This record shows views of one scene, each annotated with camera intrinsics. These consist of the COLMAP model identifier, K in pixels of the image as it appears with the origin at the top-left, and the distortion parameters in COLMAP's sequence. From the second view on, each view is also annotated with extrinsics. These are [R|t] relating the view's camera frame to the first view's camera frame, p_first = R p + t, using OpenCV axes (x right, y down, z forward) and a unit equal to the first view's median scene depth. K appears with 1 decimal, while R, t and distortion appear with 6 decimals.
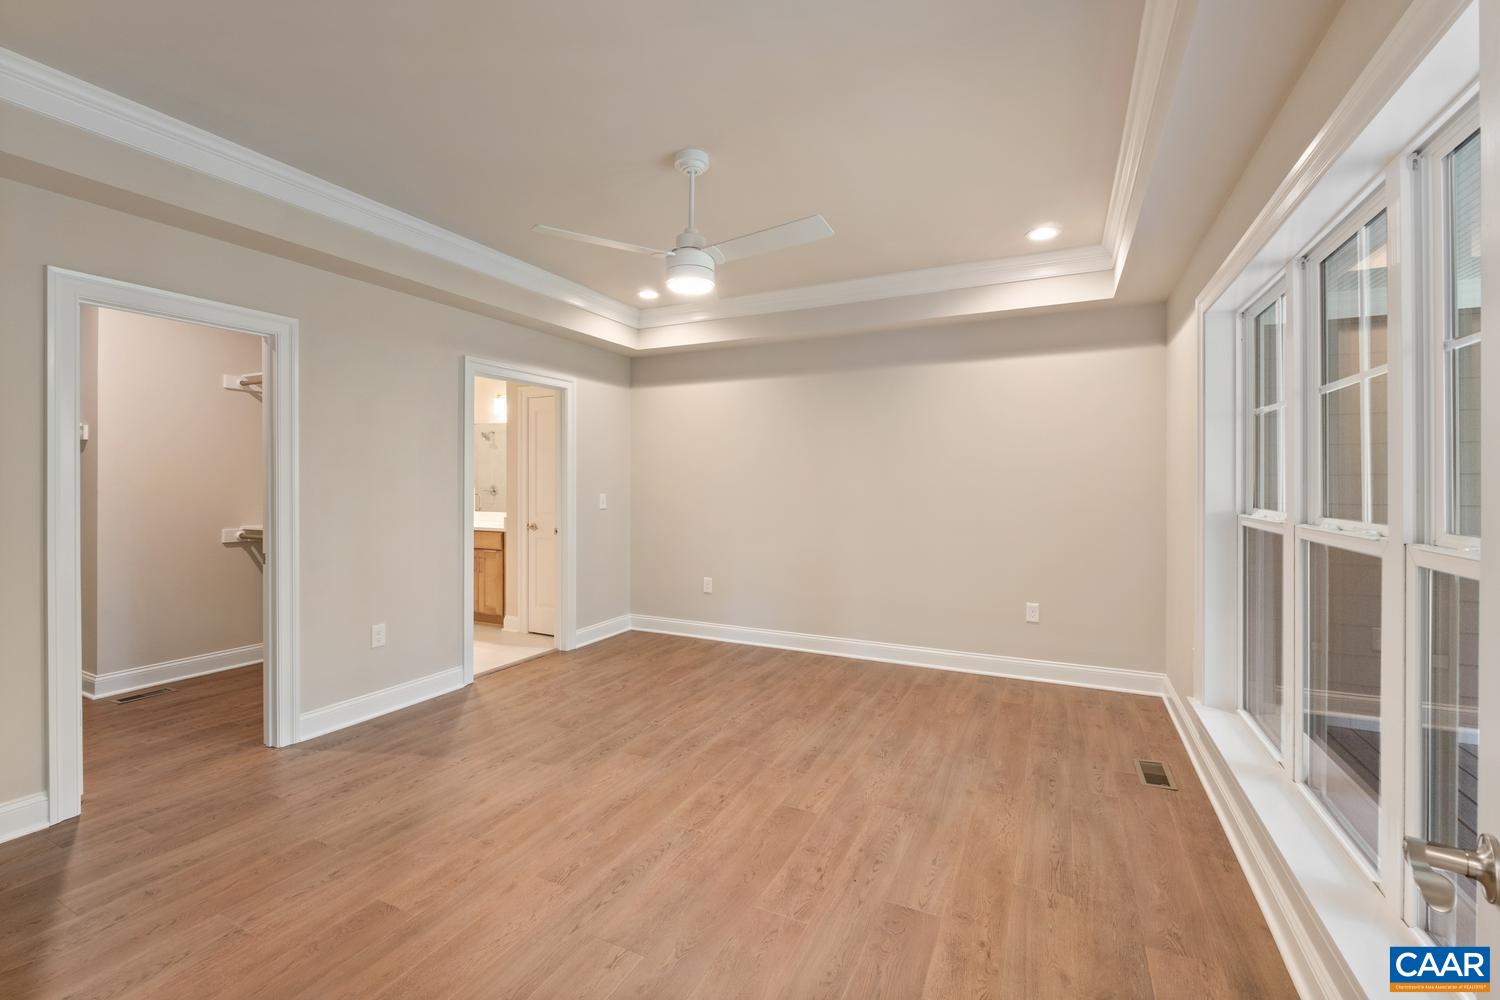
lens RADIAL K [[641.7, 0, 748.6], [0, 641.7, 472.3], [0, 0, 1]] dist [-0.003305, -0.000764]
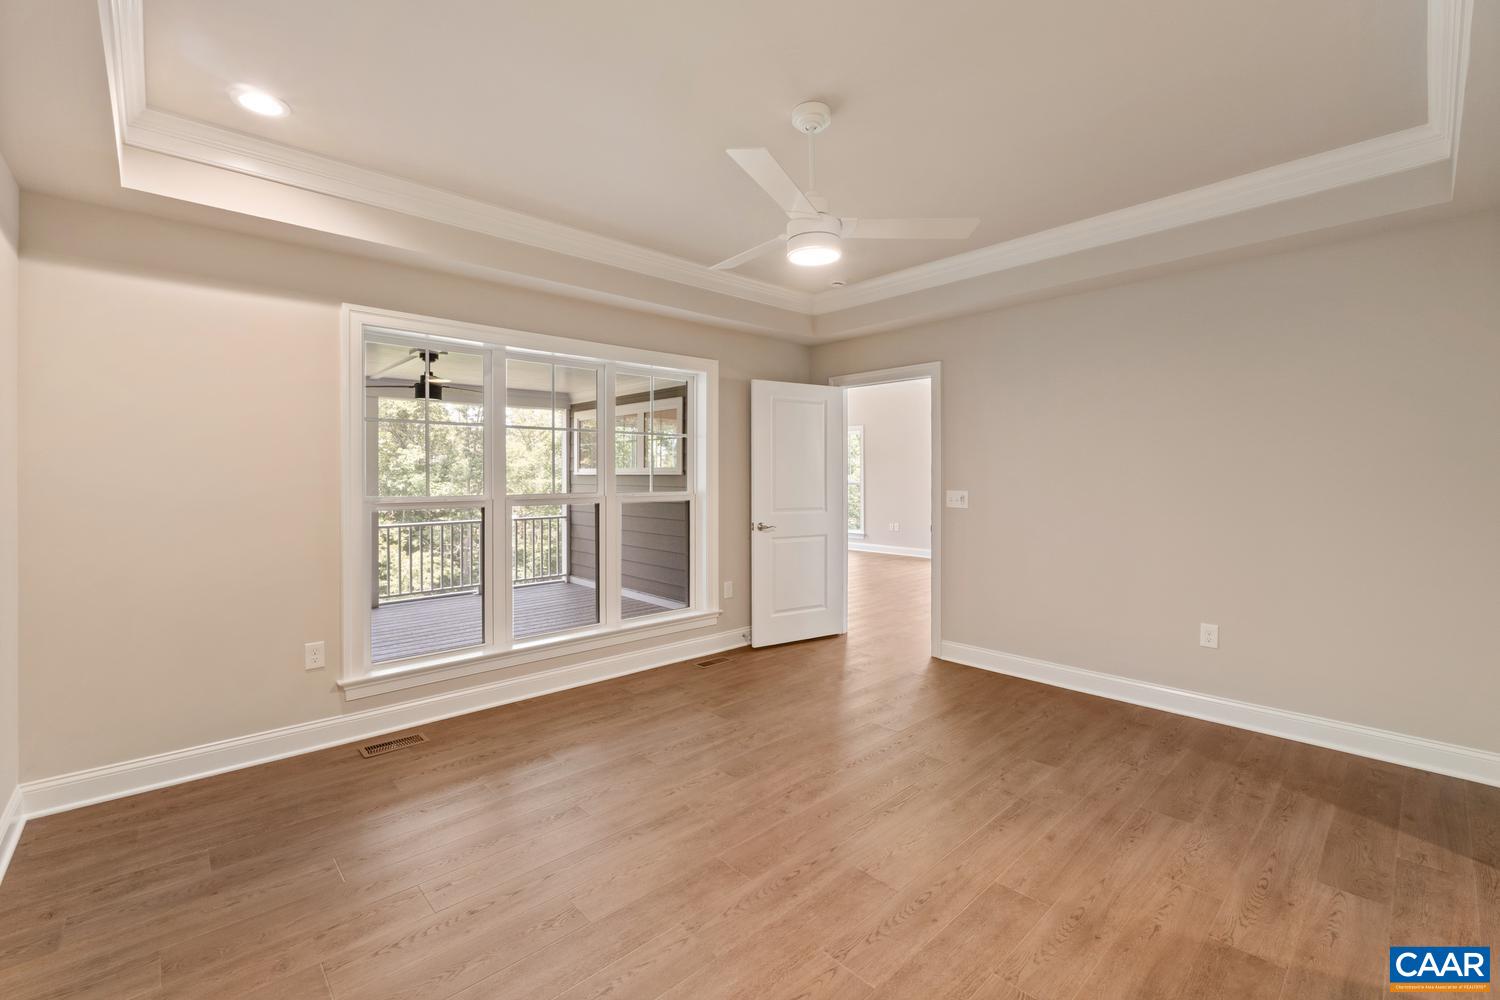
lens RADIAL K [[641.7, 0, 748.6], [0, 641.7, 472.3], [0, 0, 1]] dist [-0.003305, -0.000764]
pose [[-0.933686, 0.000476, 0.358094, -0.352256], [-0.006213, 0.999827, -0.017528, 0.028709], [-0.358040, -0.018590, -0.933521, 2.031562]]
